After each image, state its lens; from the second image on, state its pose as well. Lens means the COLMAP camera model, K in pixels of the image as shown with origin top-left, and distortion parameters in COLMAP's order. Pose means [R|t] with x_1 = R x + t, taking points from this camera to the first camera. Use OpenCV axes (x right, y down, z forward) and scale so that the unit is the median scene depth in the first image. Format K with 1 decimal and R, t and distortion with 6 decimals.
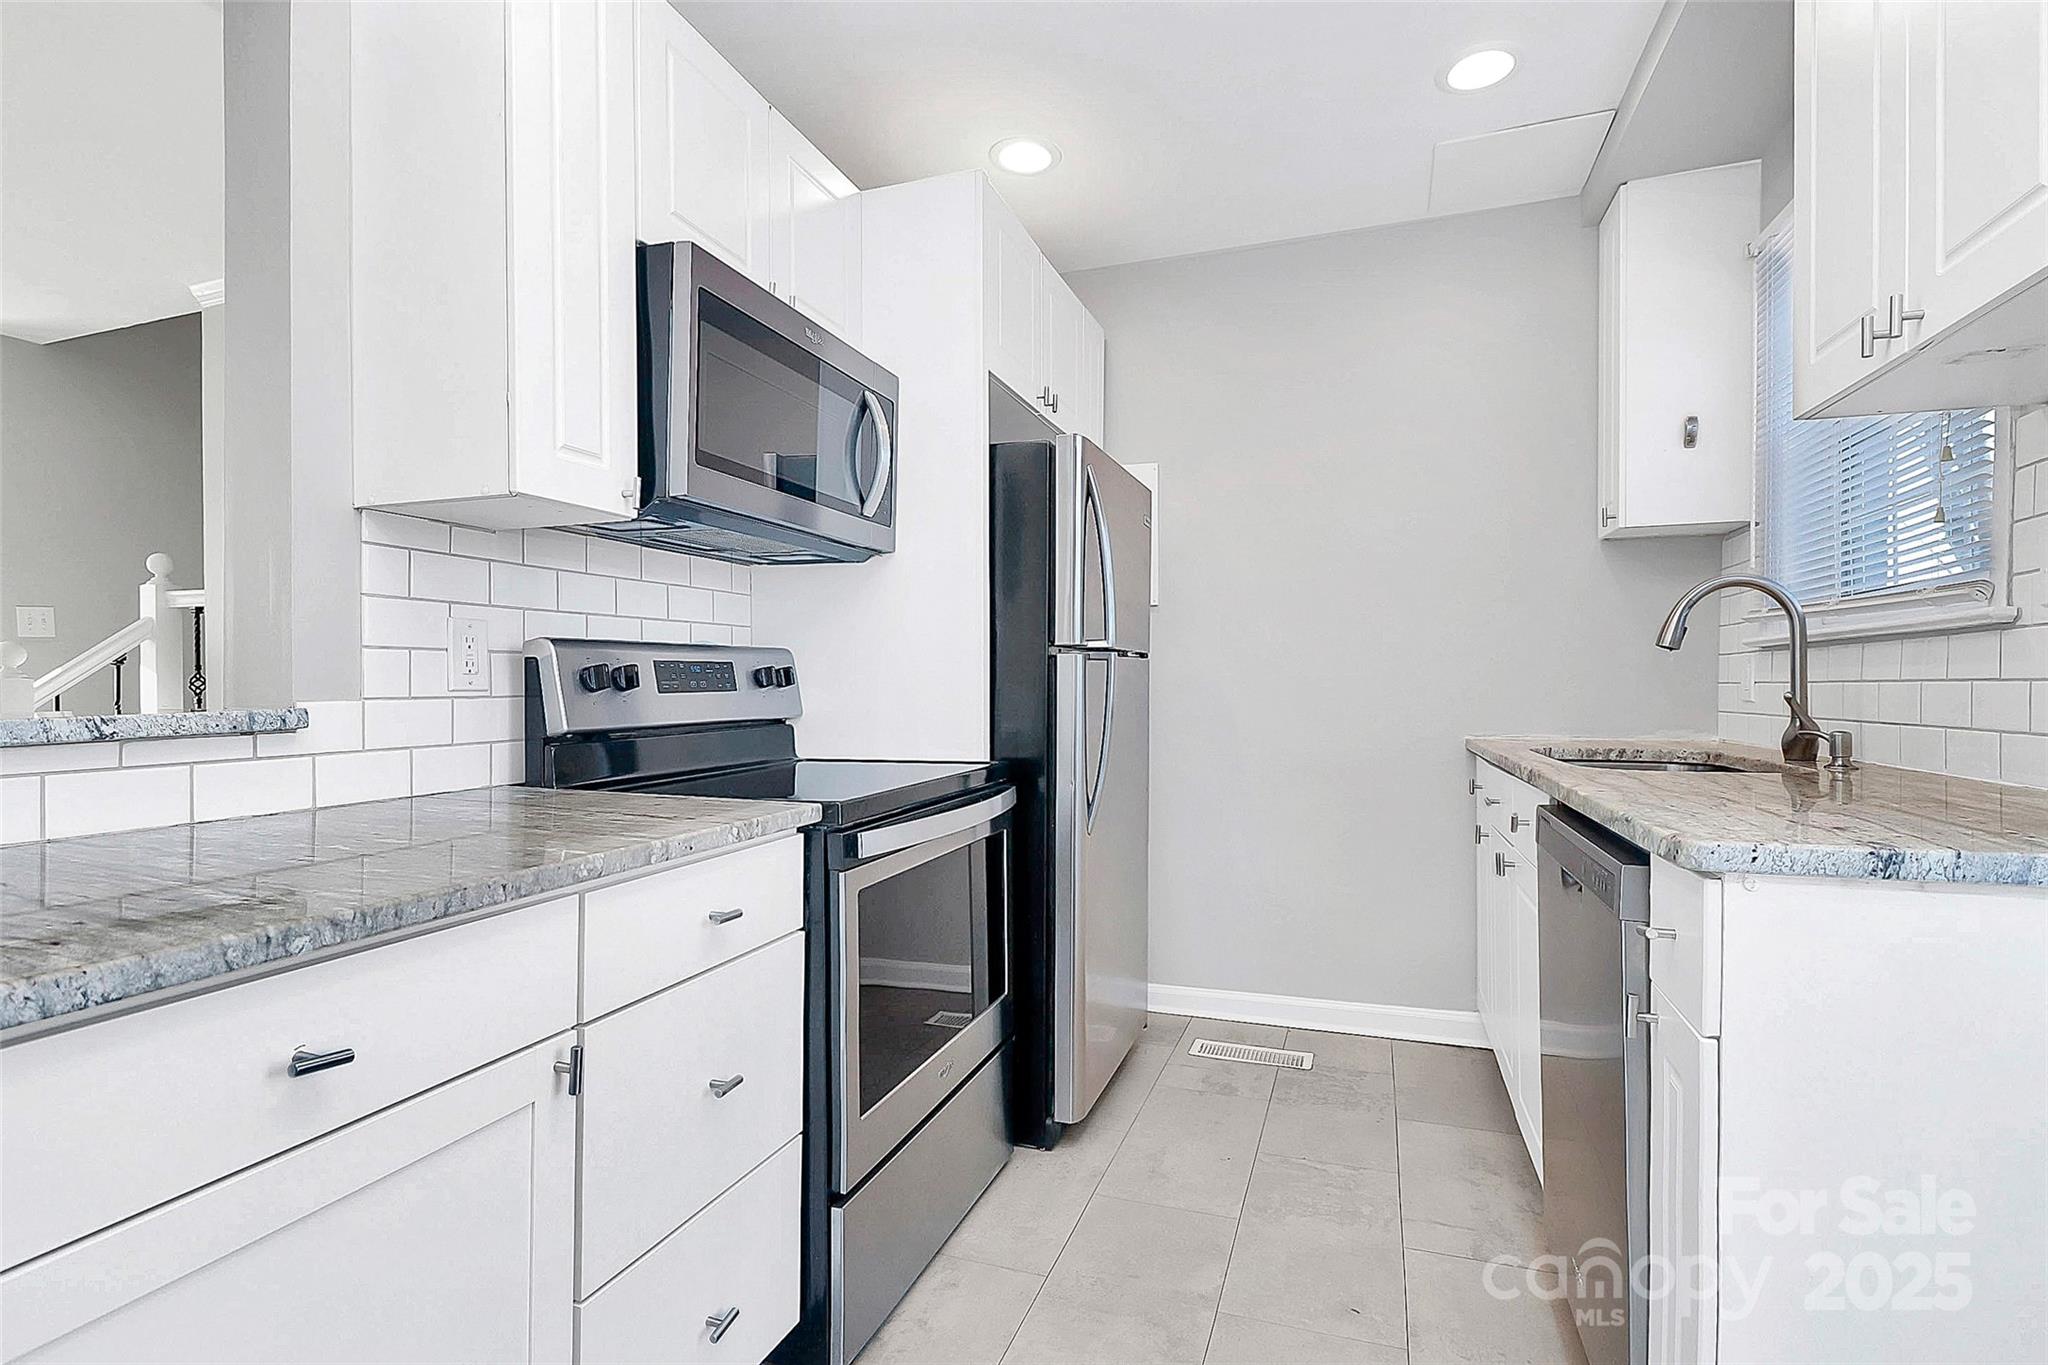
lens RADIAL K [[981.2, 0, 1026.5], [0, 981.2, 700.7], [0, 0, 1]] dist [-0.001256, -0.000779]
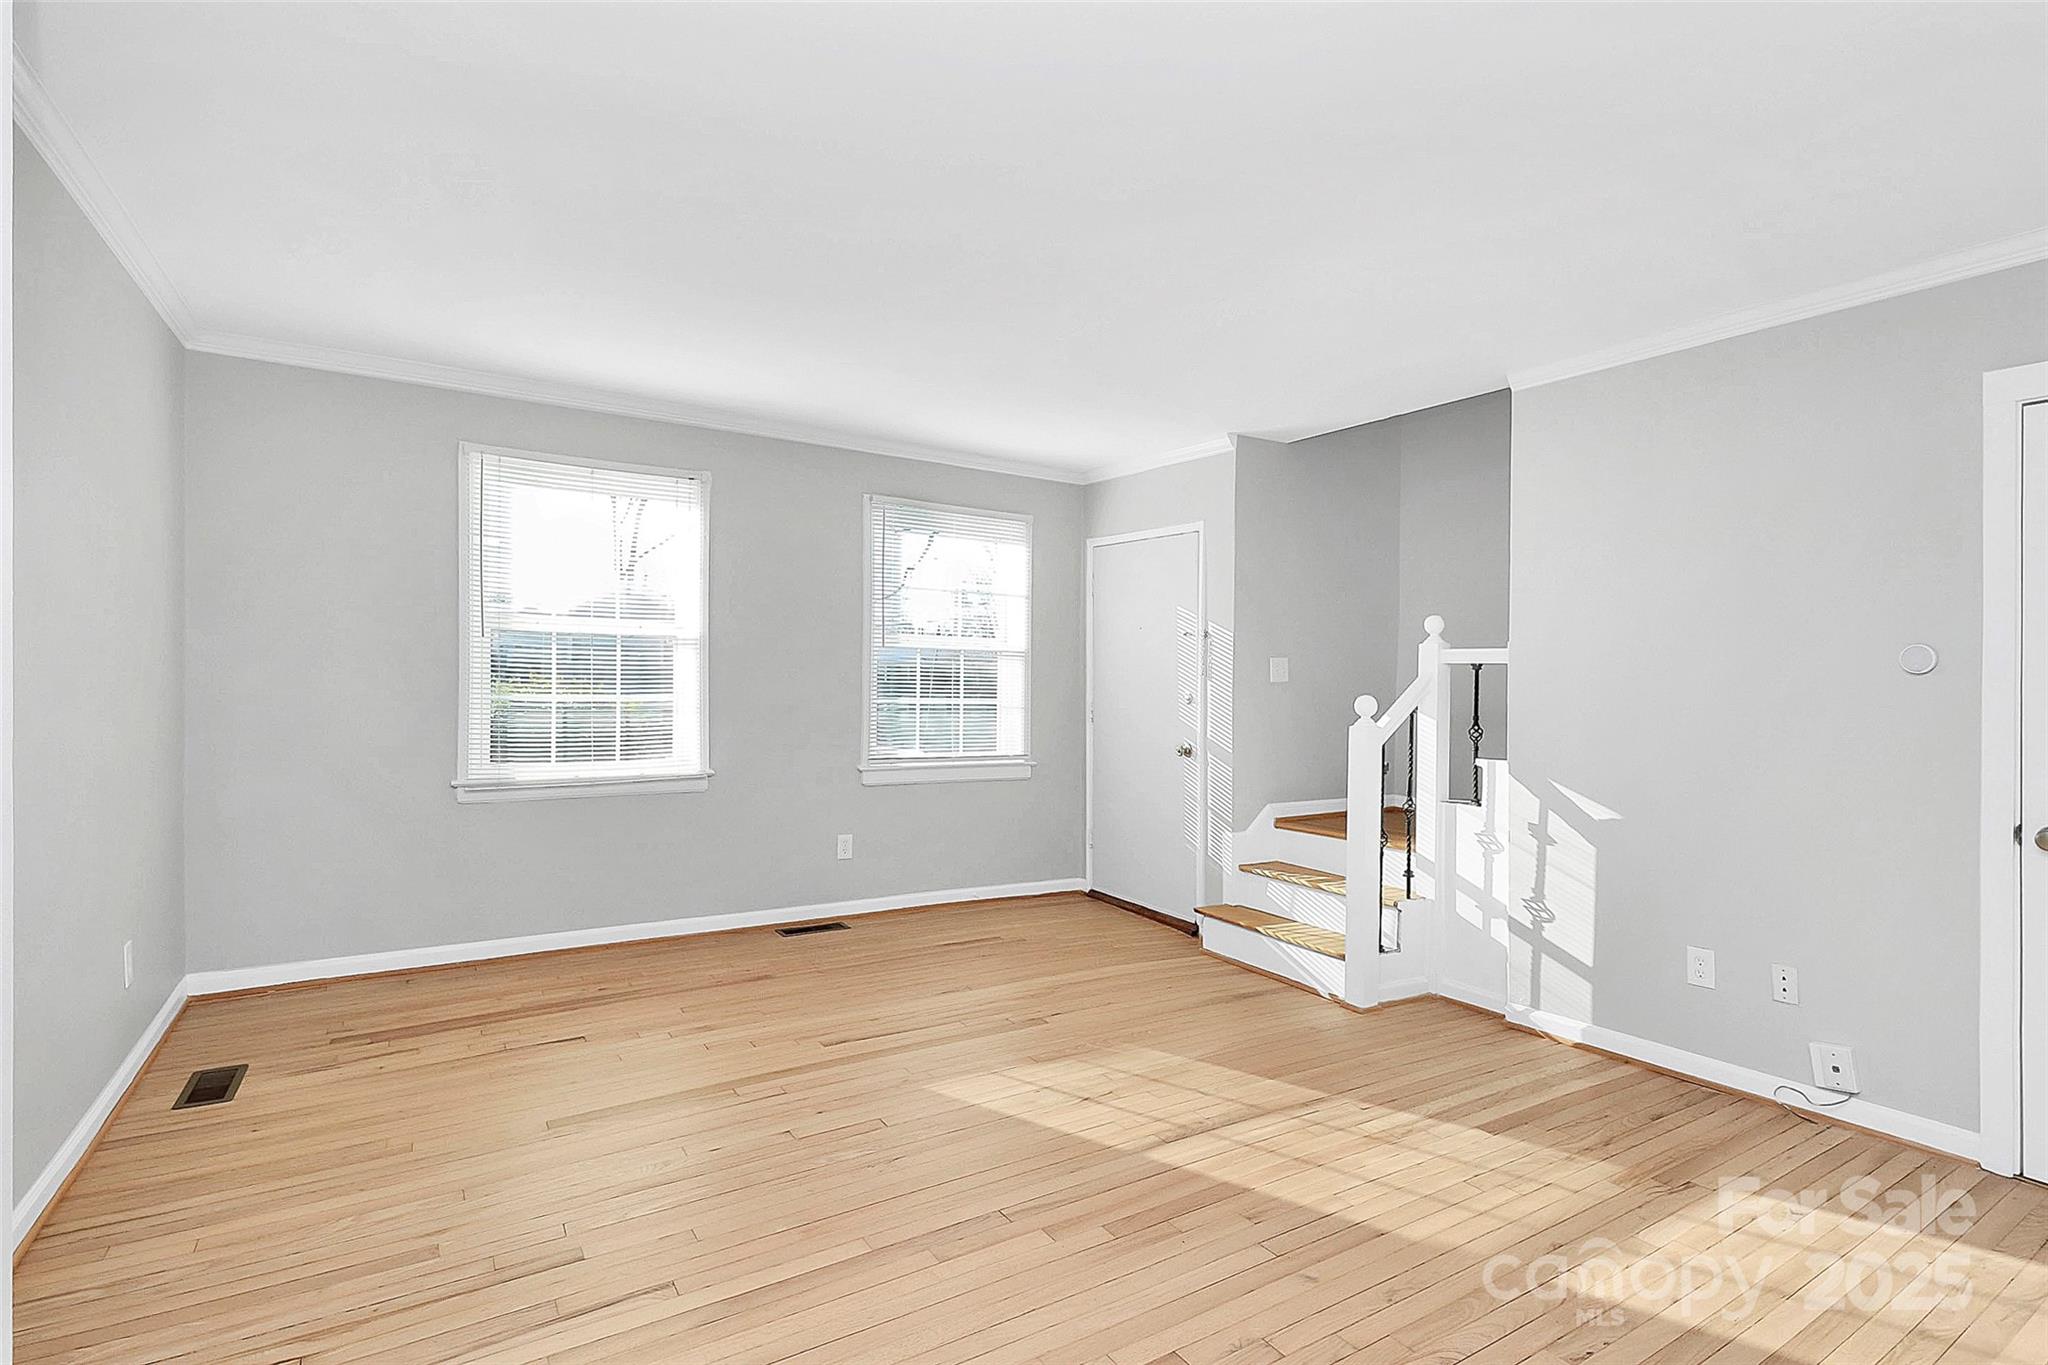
lens RADIAL K [[981.2, 0, 1026.5], [0, 981.2, 700.7], [0, 0, 1]] dist [-0.001256, -0.000779]
pose [[0.783269, 0.029342, -0.620990, -0.999833], [-0.036439, 0.999335, 0.001258, -0.065757], [0.620614, 0.021643, 0.783817, -0.362005]]
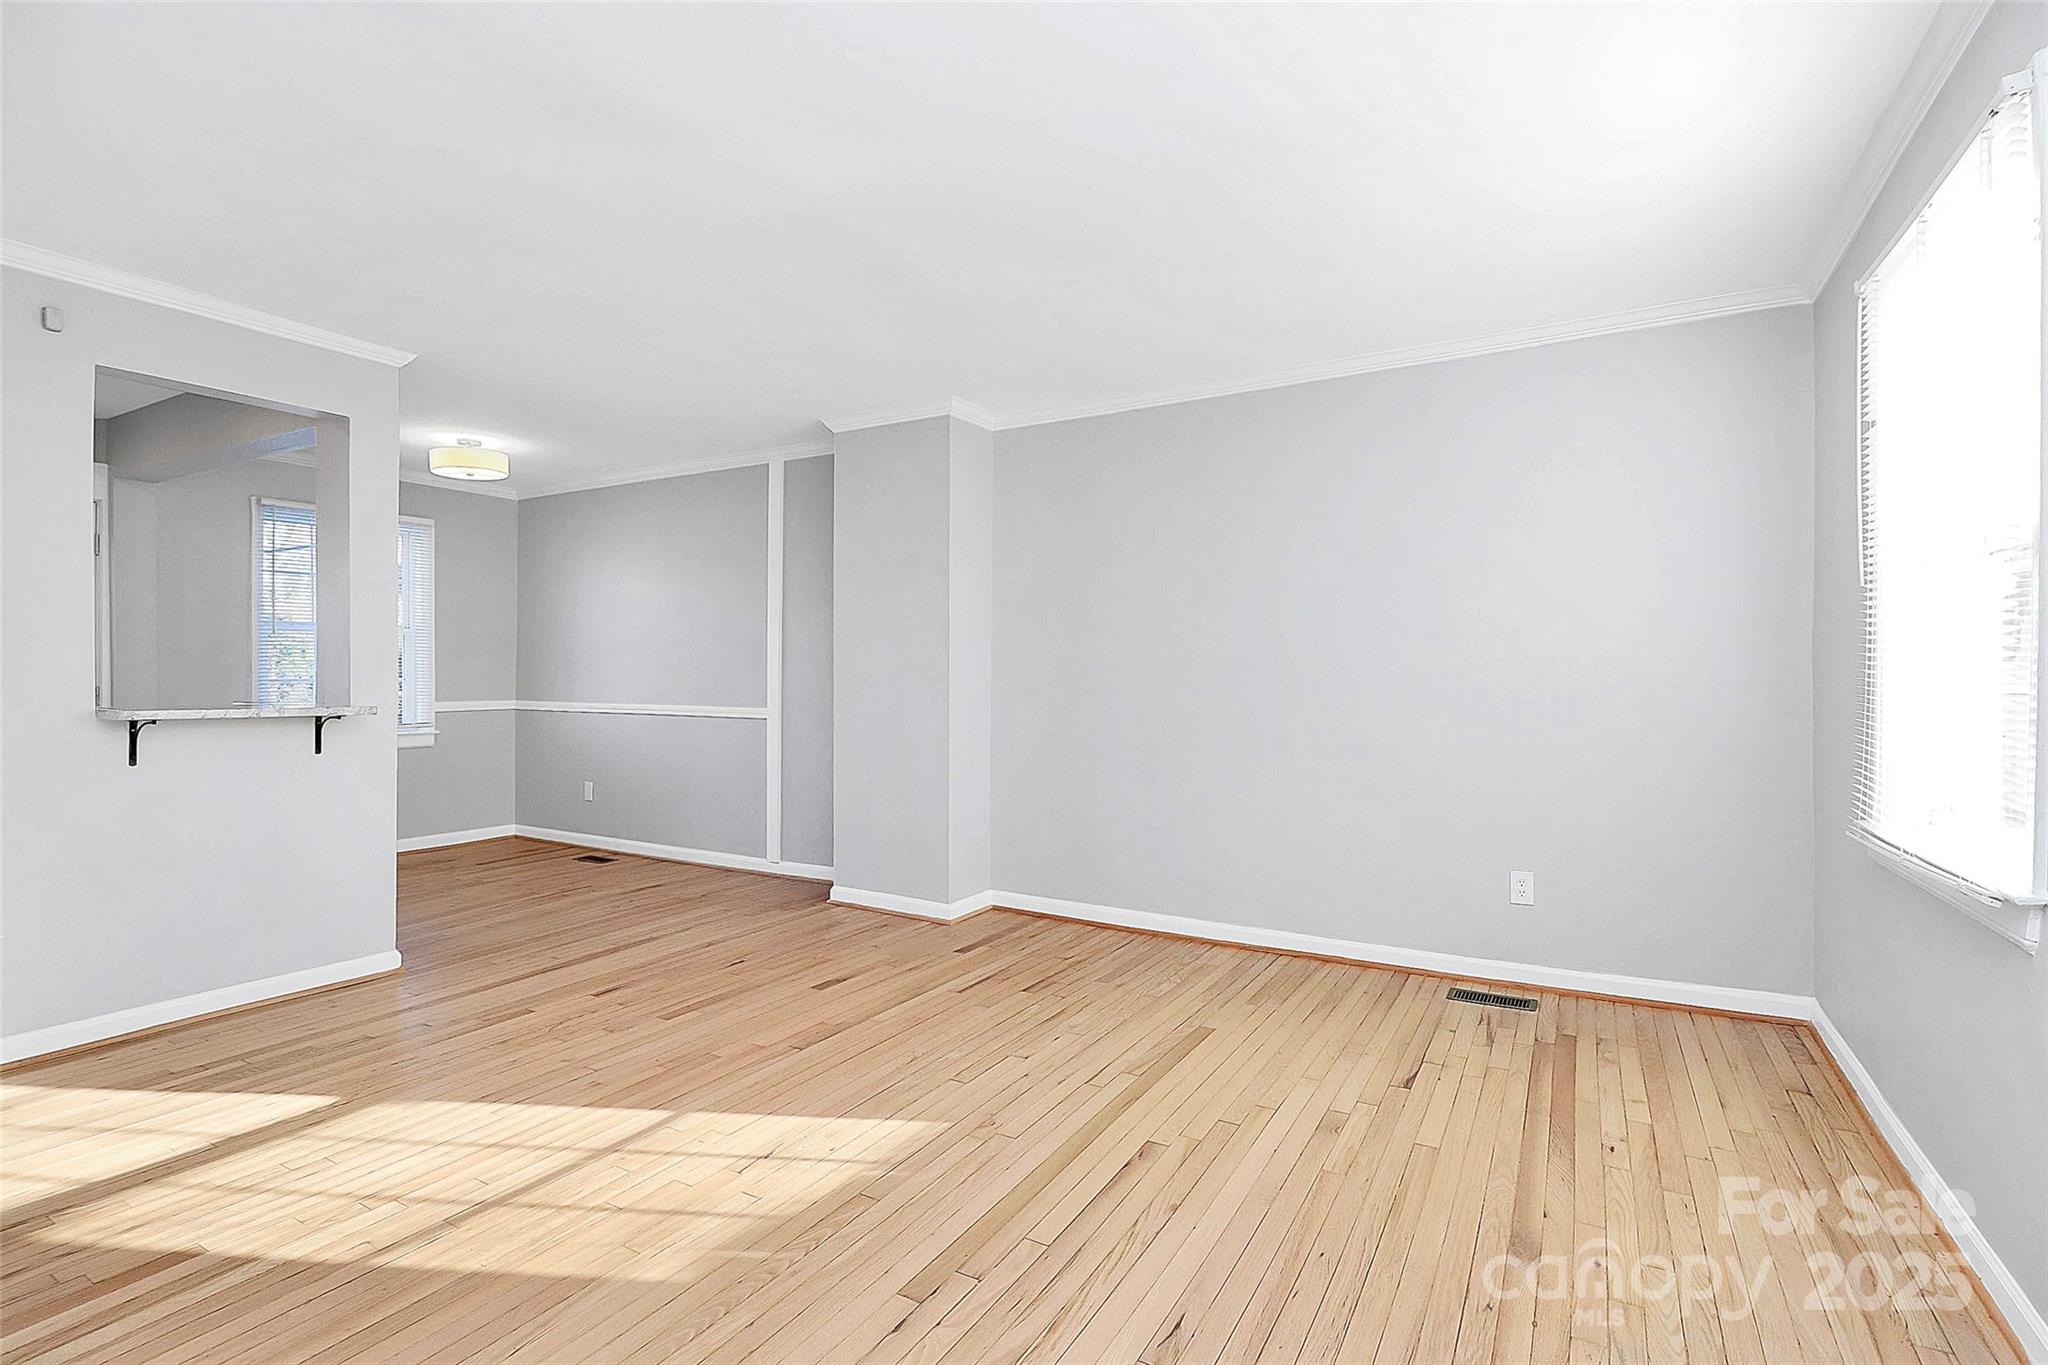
lens RADIAL K [[963.9, 0, 1024.3], [0, 963.9, 676.4], [0, 0, 1]] dist [0.001703, -0.011595]
pose [[-0.981383, 0.001195, 0.192057, -2.386291], [0.005008, 0.999800, 0.019368, -0.068801], [-0.191995, 0.019970, -0.981193, 1.977597]]
